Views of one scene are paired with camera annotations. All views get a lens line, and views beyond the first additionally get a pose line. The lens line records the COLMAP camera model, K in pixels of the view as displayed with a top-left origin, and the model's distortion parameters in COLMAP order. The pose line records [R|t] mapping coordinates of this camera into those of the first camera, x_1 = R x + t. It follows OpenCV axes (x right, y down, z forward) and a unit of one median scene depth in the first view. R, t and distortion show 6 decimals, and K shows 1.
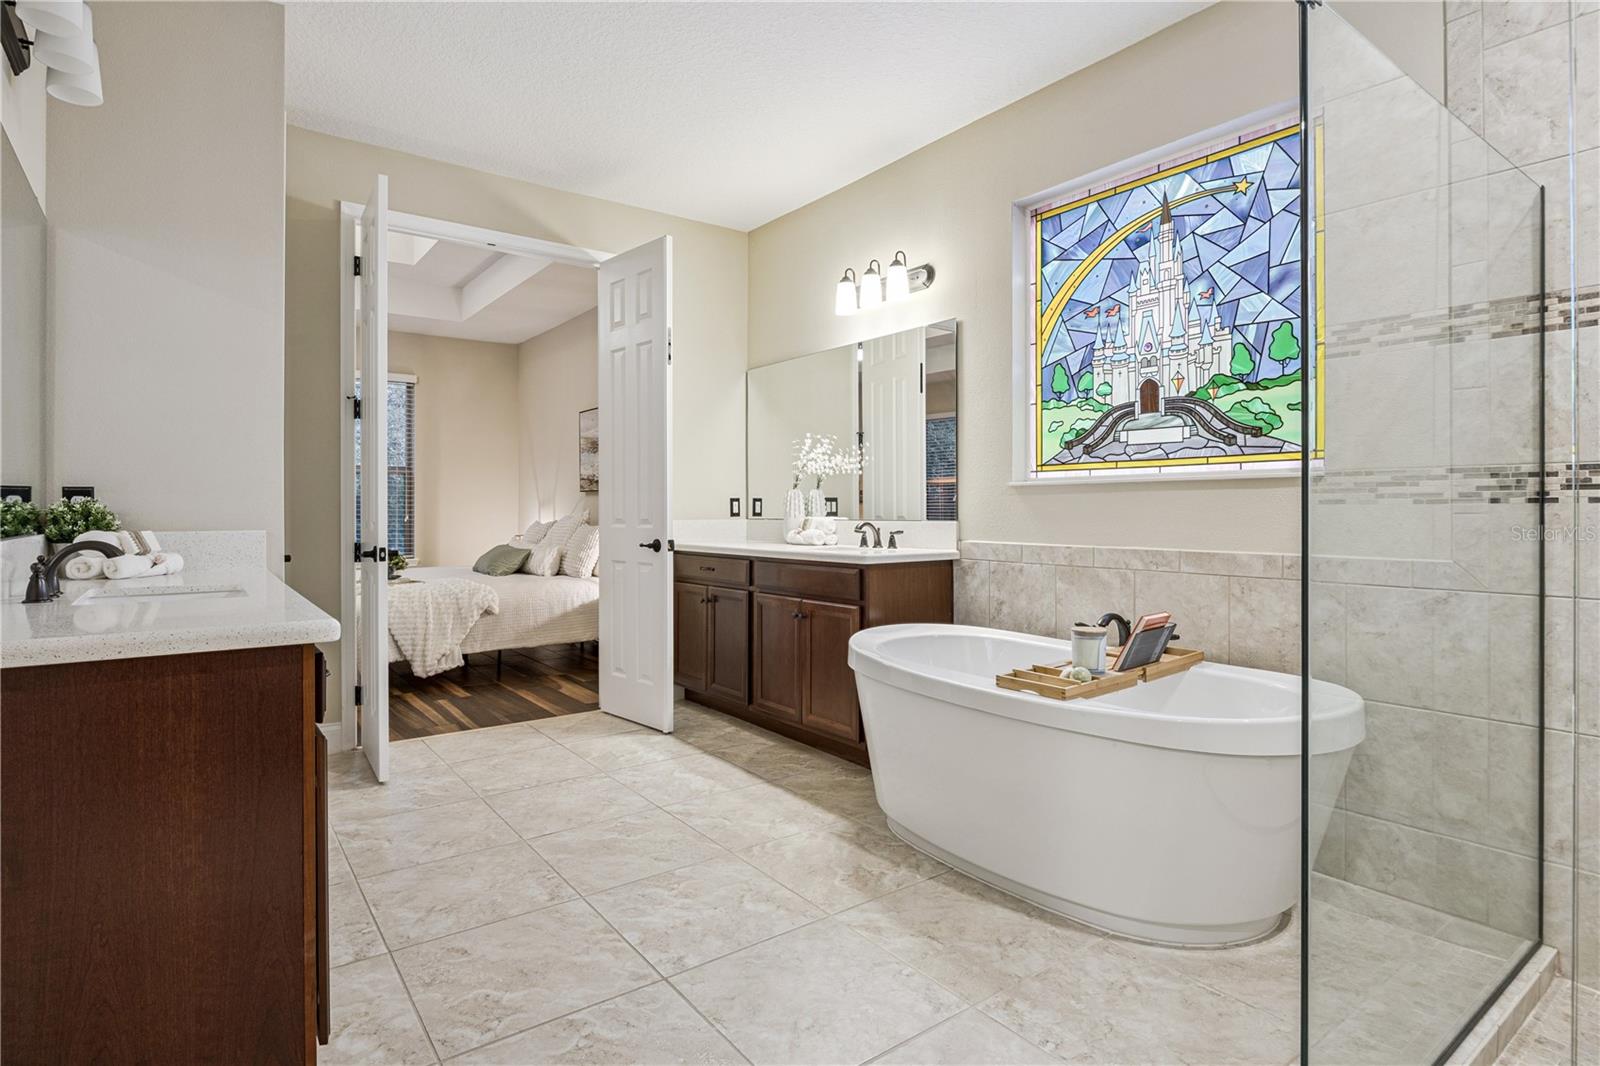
lens RADIAL K [[830.3, 0, 796.1], [0, 830.3, 511.5], [0, 0, 1]] dist [-0.002740, -0.000210]
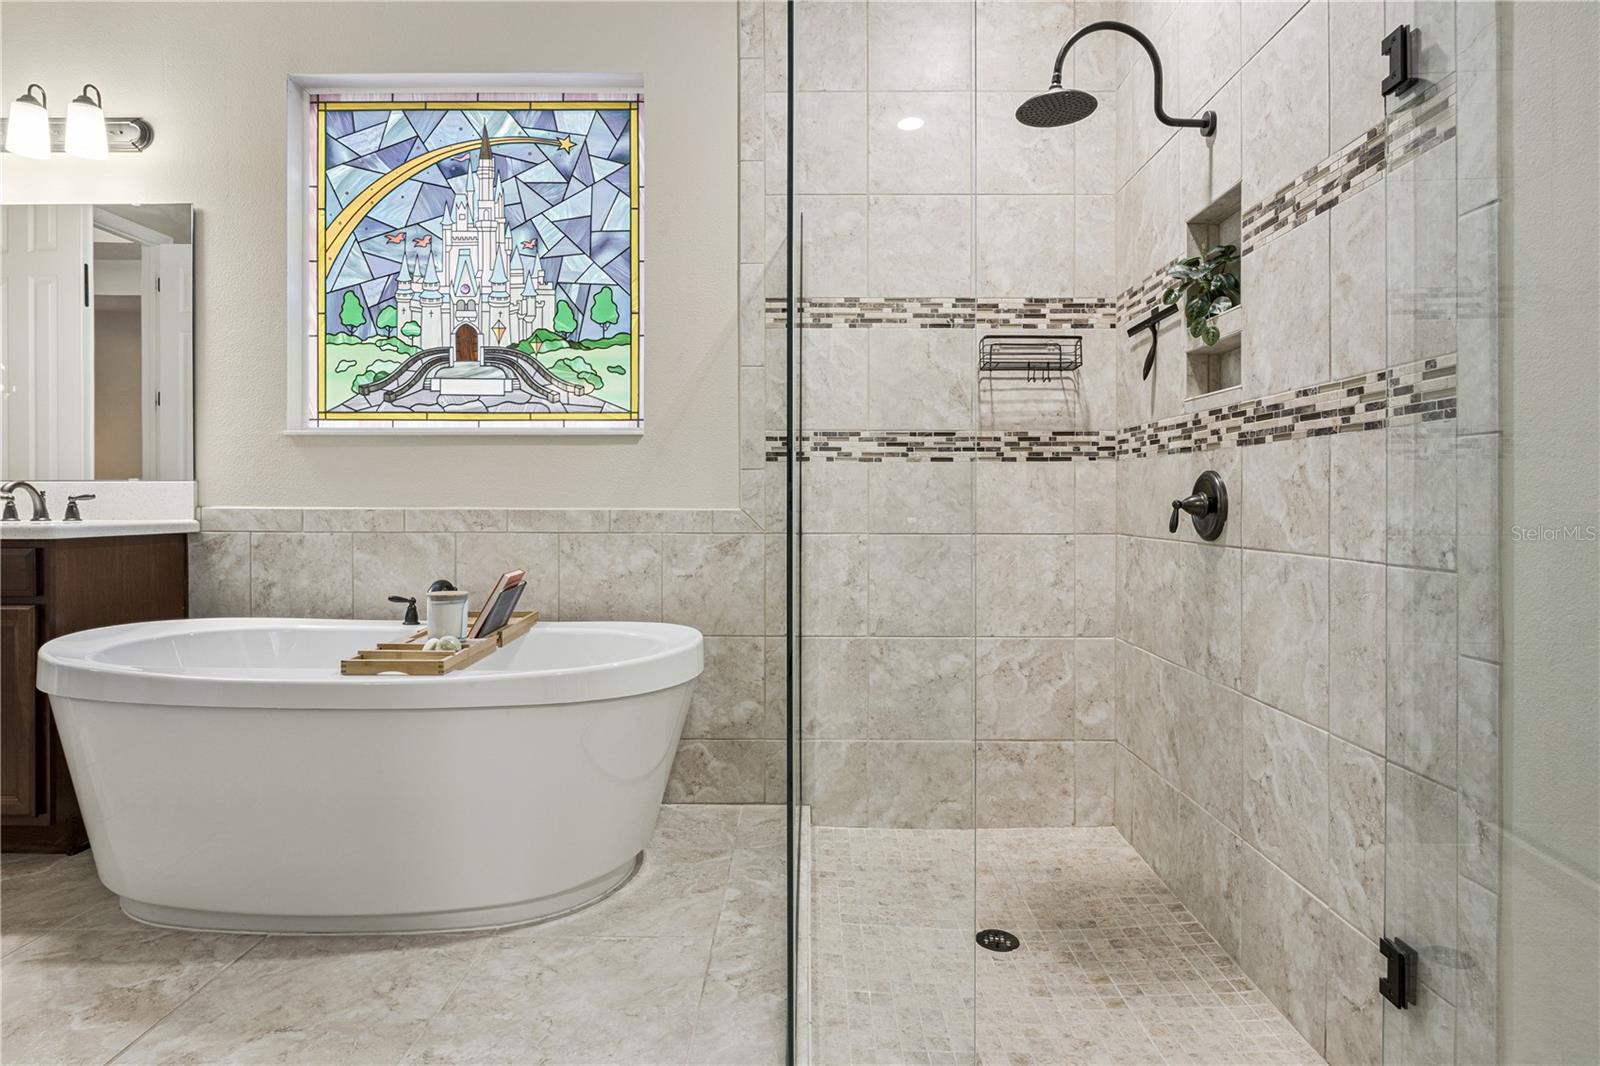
lens RADIAL K [[865.3, 0, 804.6], [0, 865.3, 506.9], [0, 0, 1]] dist [-0.000980, -0.002447]
pose [[0.597948, -0.000664, 0.801534, -0.120844], [-0.000345, 0.999999, 0.001085, 0.042338], [-0.801535, -0.000925, 0.597948, 0.136925]]
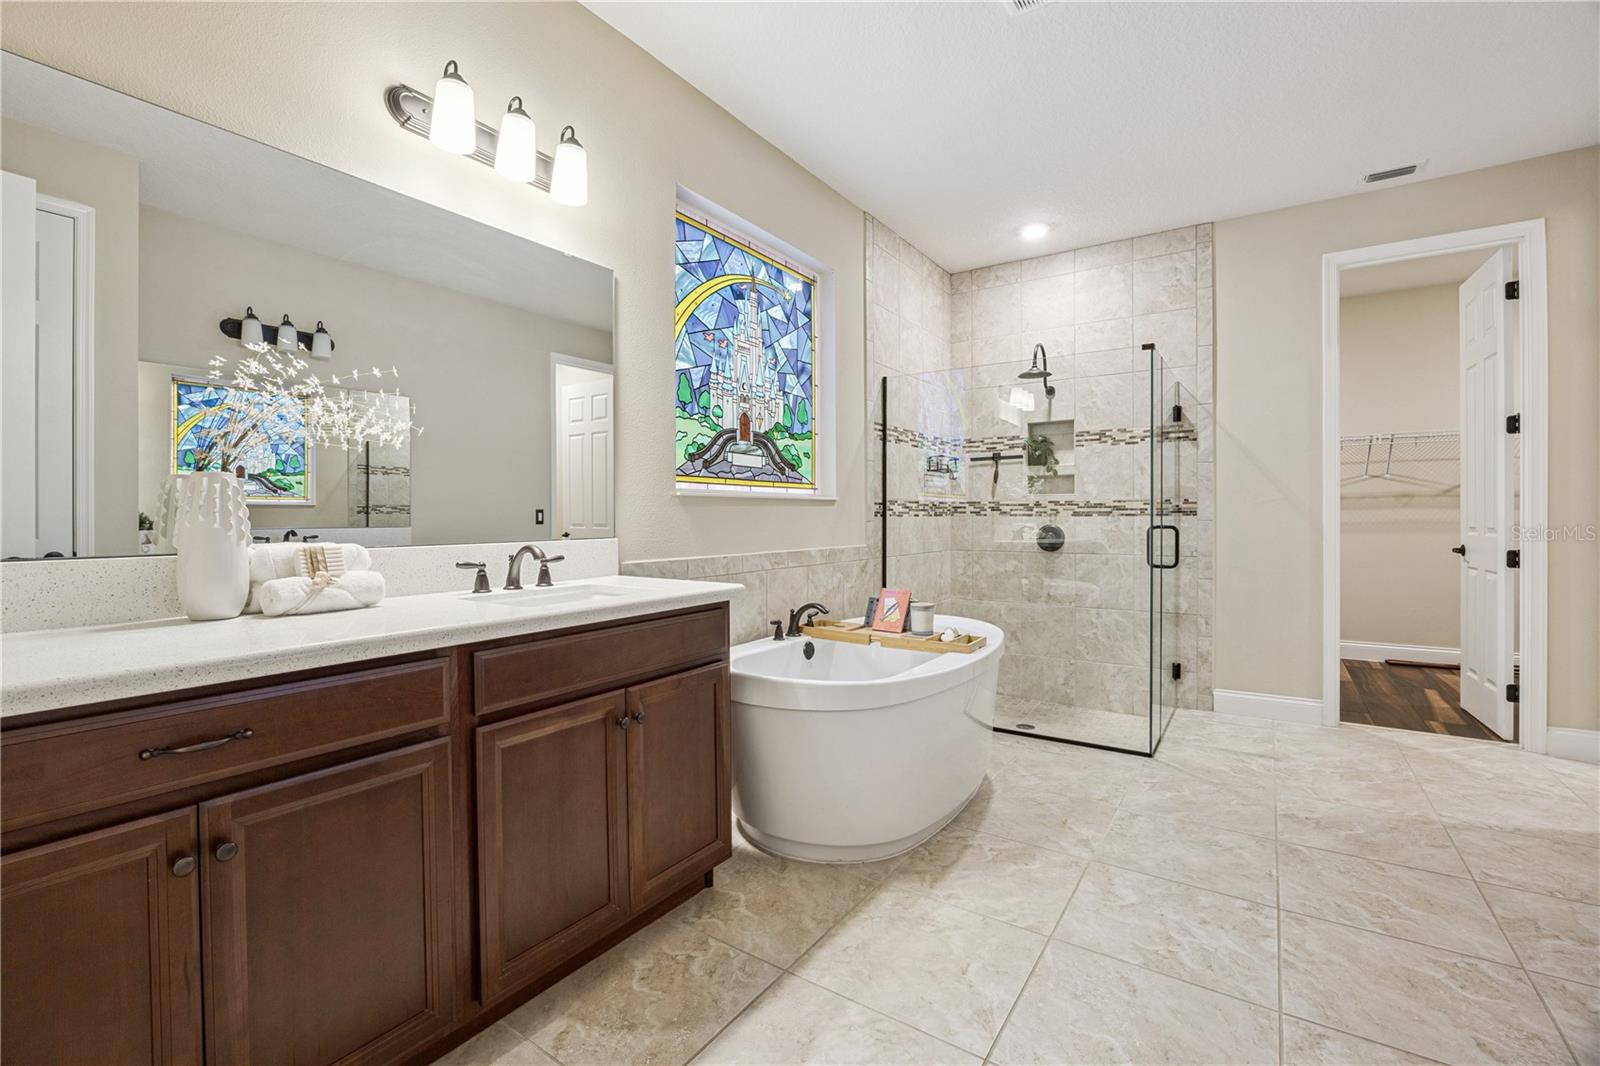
lens RADIAL K [[694.6, 0, 792.1], [0, 694.6, 521.3], [0, 0, 1]] dist [-0.013038, 0.000868]
pose [[-0.324595, -0.003139, 0.945848, -0.580105], [0.007915, 0.999950, 0.006035, -0.007339], [-0.945820, 0.009446, -0.324554, 1.321255]]
